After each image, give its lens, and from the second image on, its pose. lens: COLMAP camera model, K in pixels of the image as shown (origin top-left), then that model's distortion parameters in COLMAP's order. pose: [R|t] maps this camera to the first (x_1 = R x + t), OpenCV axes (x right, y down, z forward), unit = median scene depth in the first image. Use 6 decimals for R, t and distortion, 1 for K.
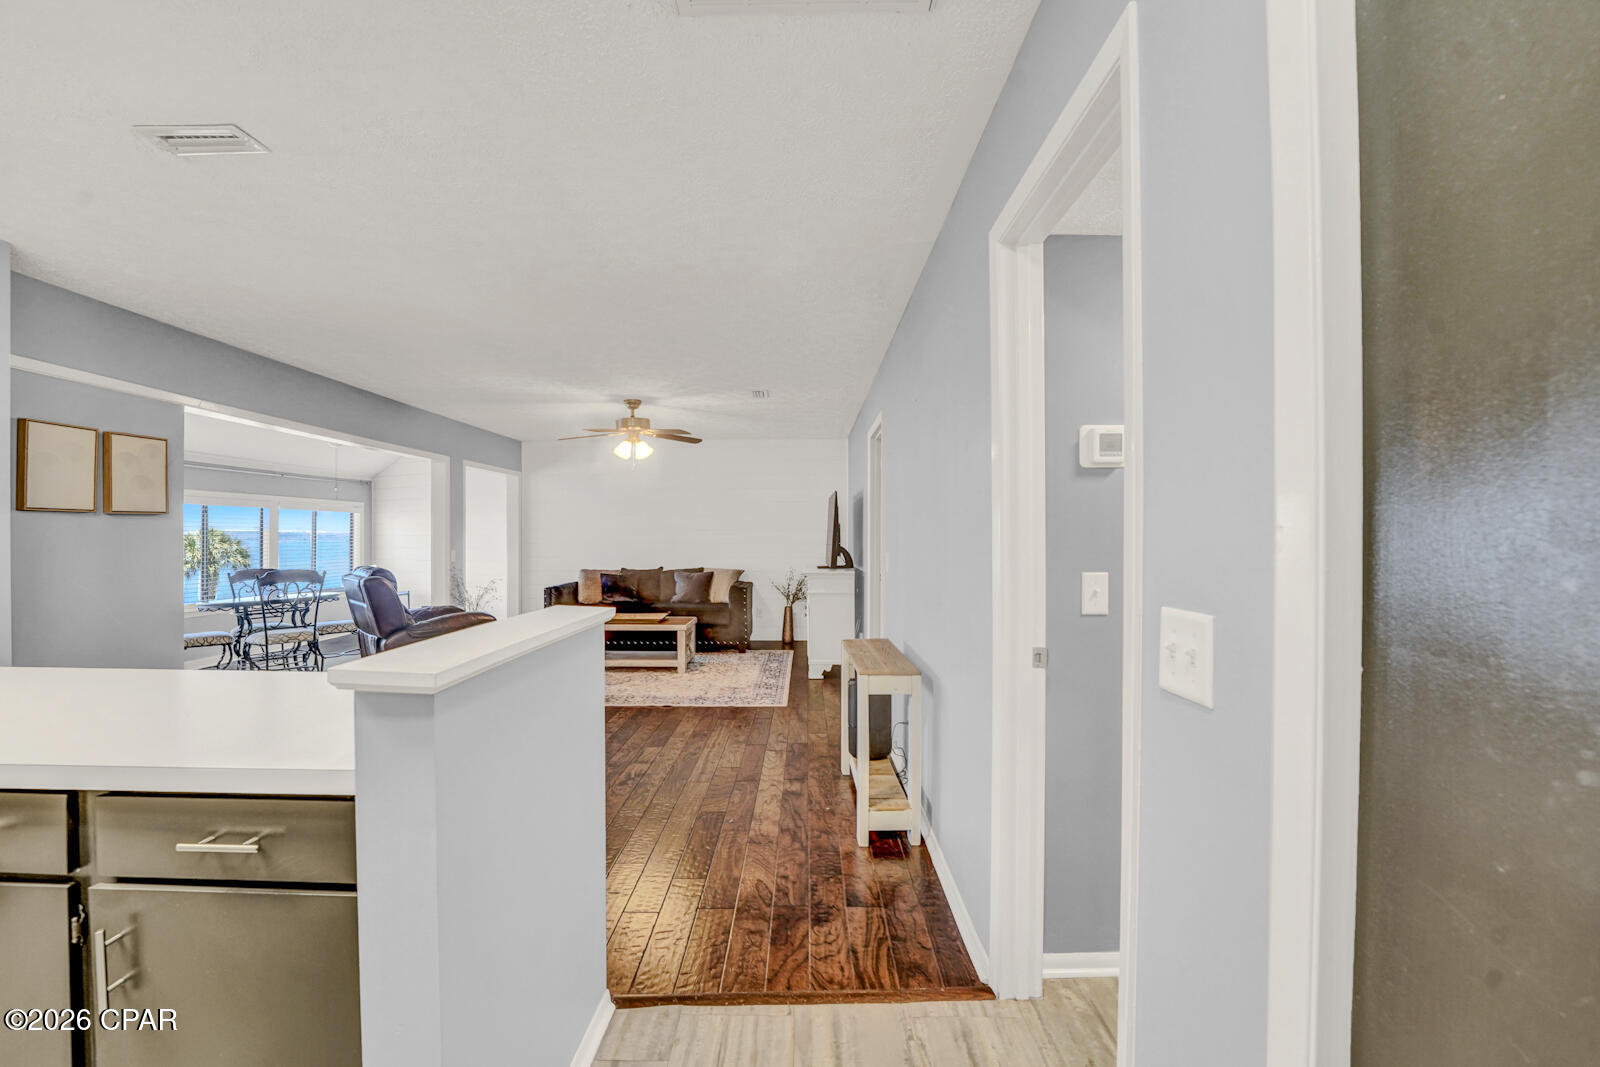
lens RADIAL K [[664.5, 0, 790.2], [0, 664.5, 534.8], [0, 0, 1]] dist [-0.027024, 0.000358]
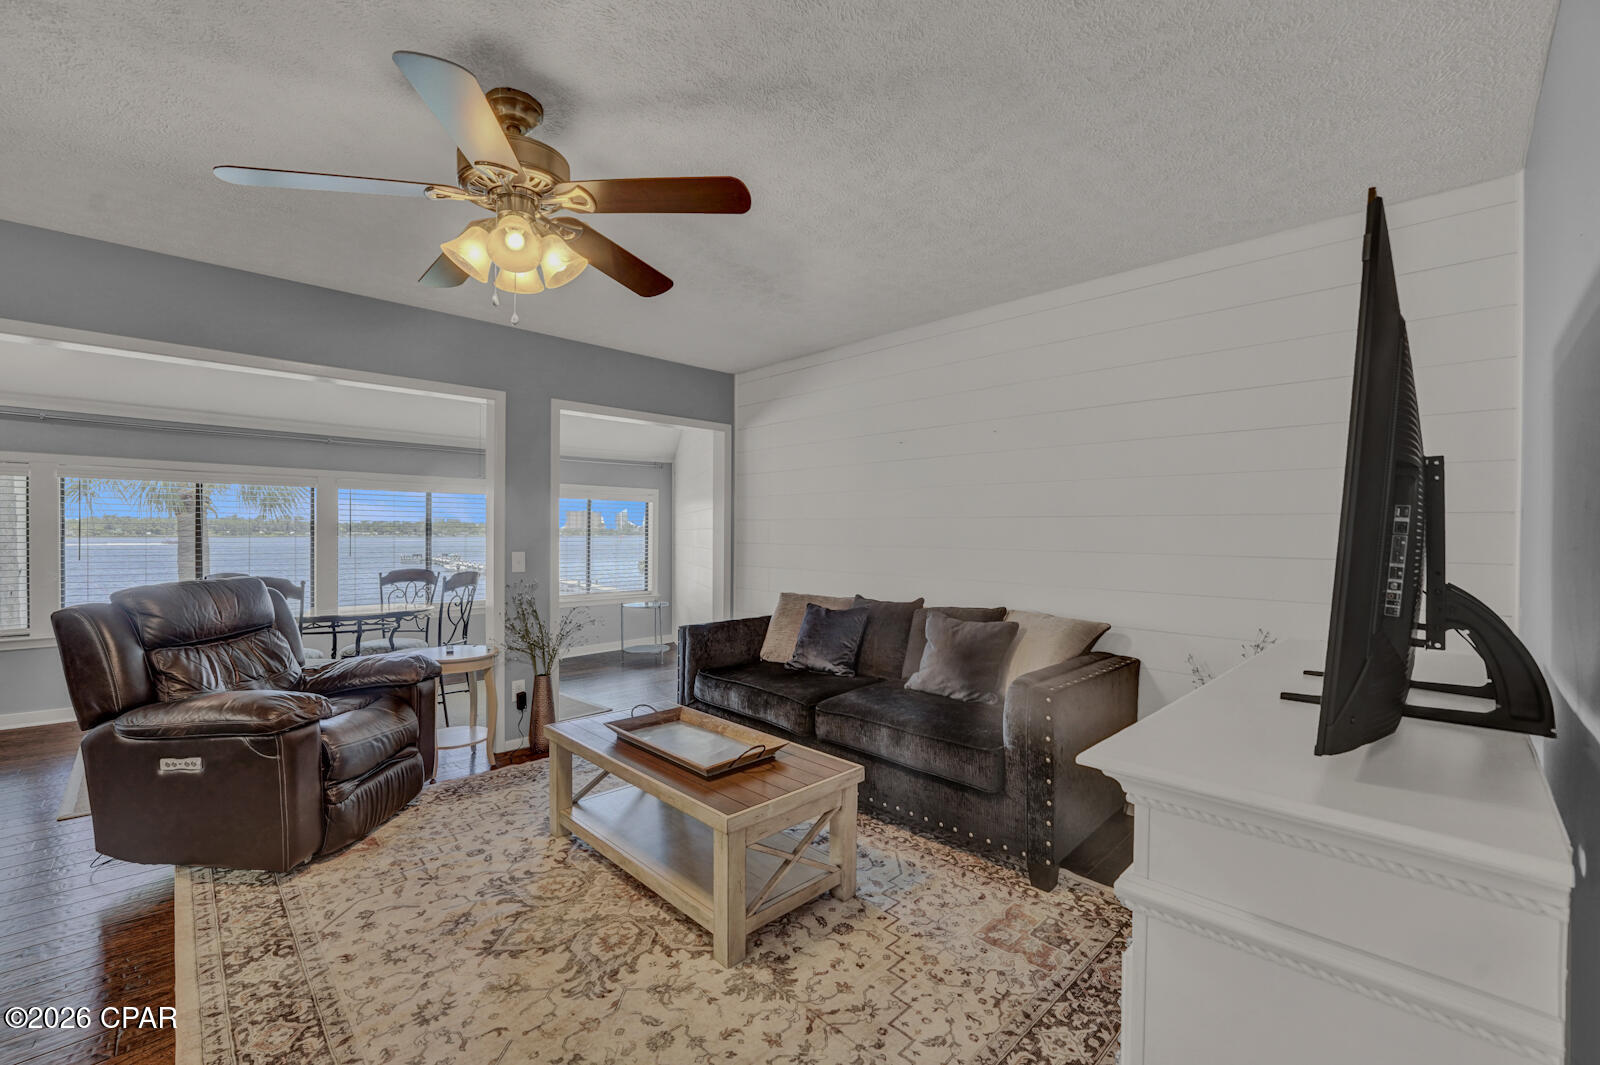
lens RADIAL K [[656.1, 0, 791.6], [0, 656.1, 539.5], [0, 0, 1]] dist [-0.025809, 0.000539]
pose [[0.711681, 0.014408, -0.702356, 0.075569], [-0.006583, 0.999883, 0.013841, 0.002777], [0.702472, -0.005227, 0.711692, 0.817383]]
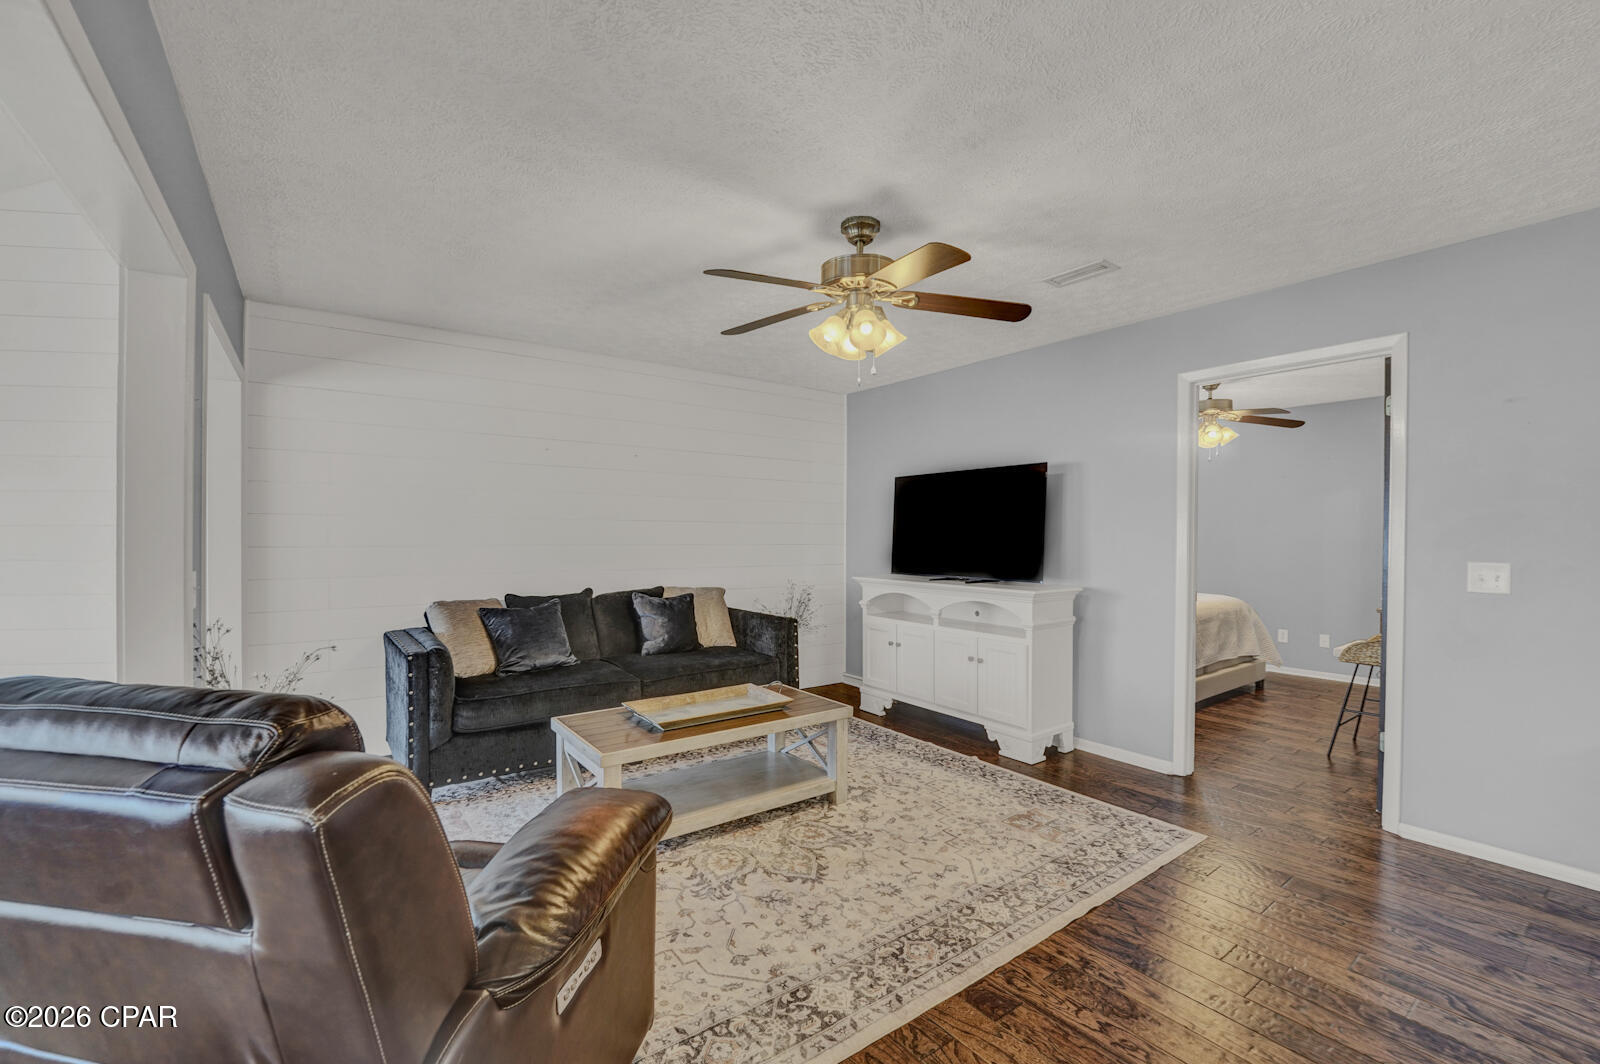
lens RADIAL K [[664.3, 0, 792.5], [0, 664.3, 541.4], [0, 0, 1]] dist [-0.028744, -0.000054]
pose [[0.798915, -0.001765, 0.601441, -0.504628], [-0.006787, 0.999906, 0.011950, 0.004045], [-0.601405, -0.013629, 0.798828, 0.632558]]
